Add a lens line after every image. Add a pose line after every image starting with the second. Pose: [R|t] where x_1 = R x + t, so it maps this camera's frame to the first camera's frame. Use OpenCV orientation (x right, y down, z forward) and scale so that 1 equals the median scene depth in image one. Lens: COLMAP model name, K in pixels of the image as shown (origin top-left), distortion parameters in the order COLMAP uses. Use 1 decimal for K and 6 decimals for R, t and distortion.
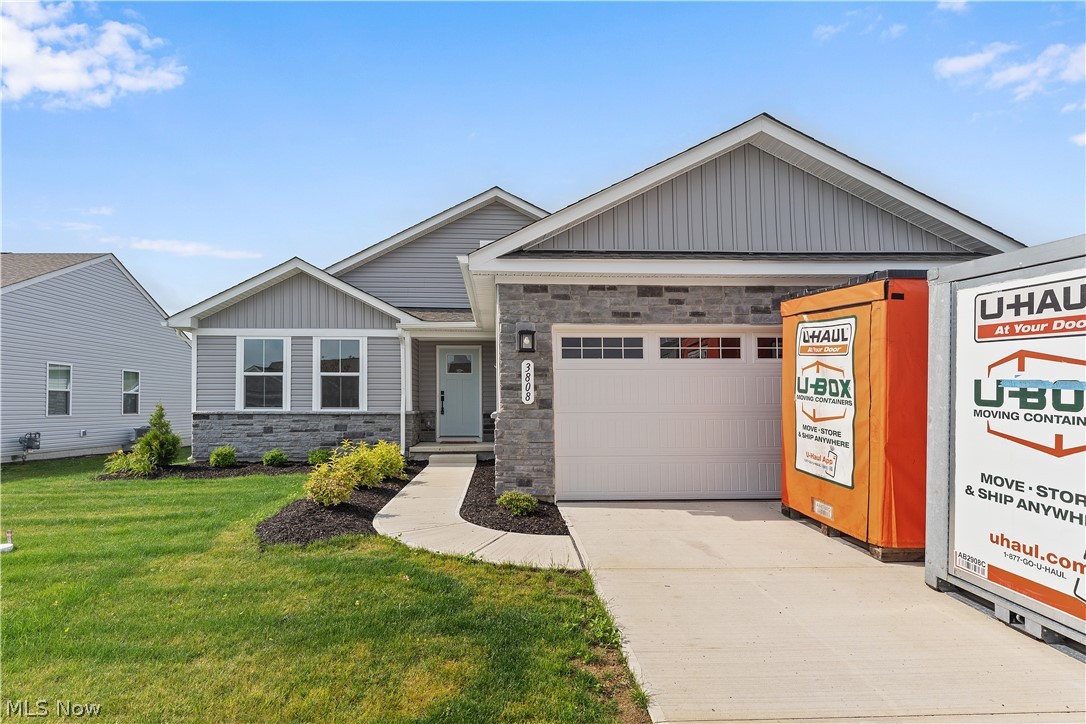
lens RADIAL K [[529.8, 0, 540.6], [0, 529.8, 388.9], [0, 0, 1]] dist [0.000001, -0.000038]
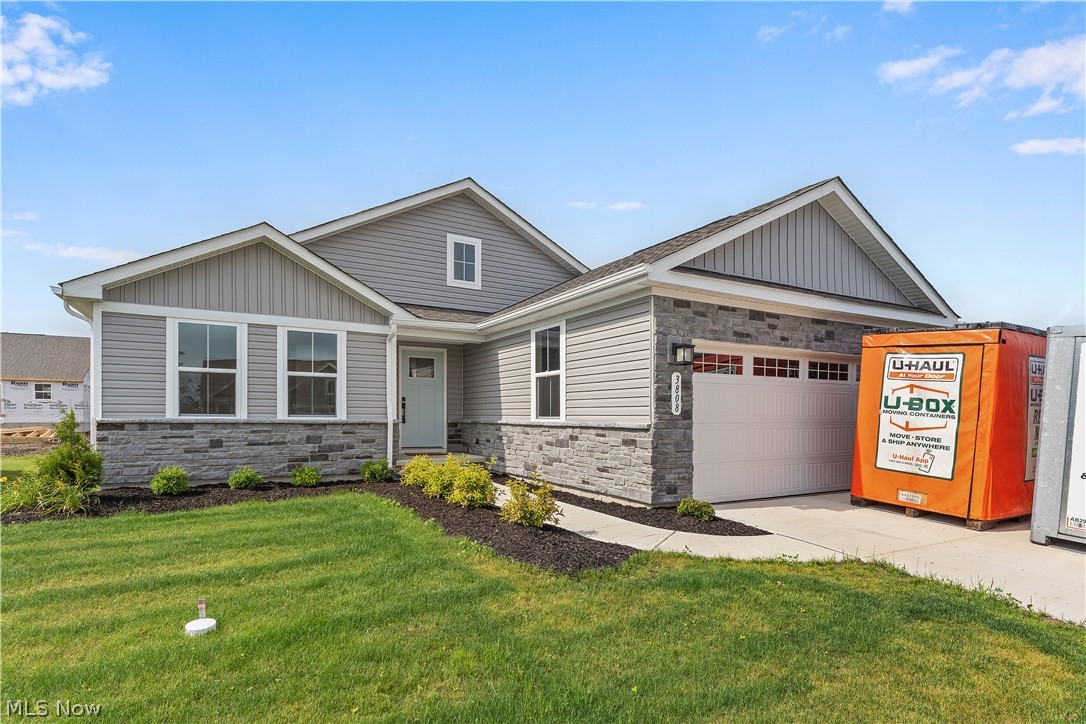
lens RADIAL K [[532.2, 0, 544.0], [0, 532.2, 417.2], [0, 0, 1]] dist [-0.000906, -0.000176]
pose [[0.901939, 0.006189, 0.431820, -0.700274], [-0.023028, 0.999164, 0.033778, 0.003921], [-0.431250, -0.040410, 0.901327, 0.170287]]
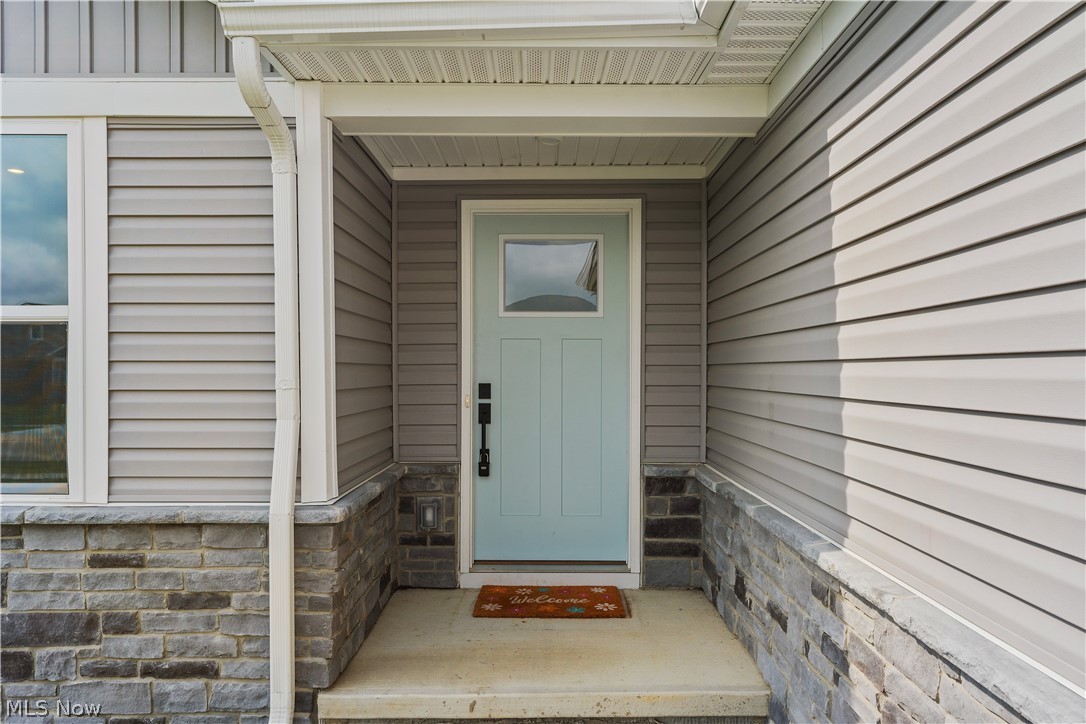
lens RADIAL K [[731.5, 0, 543.5], [0, 731.5, 377.7], [0, 0, 1]] dist [-0.000795, -0.000566]
pose [[0.996204, 0.006115, -0.086836, -0.247459], [-0.002039, 0.998896, 0.046943, -0.029837], [0.087027, -0.046587, 0.995116, 1.280957]]
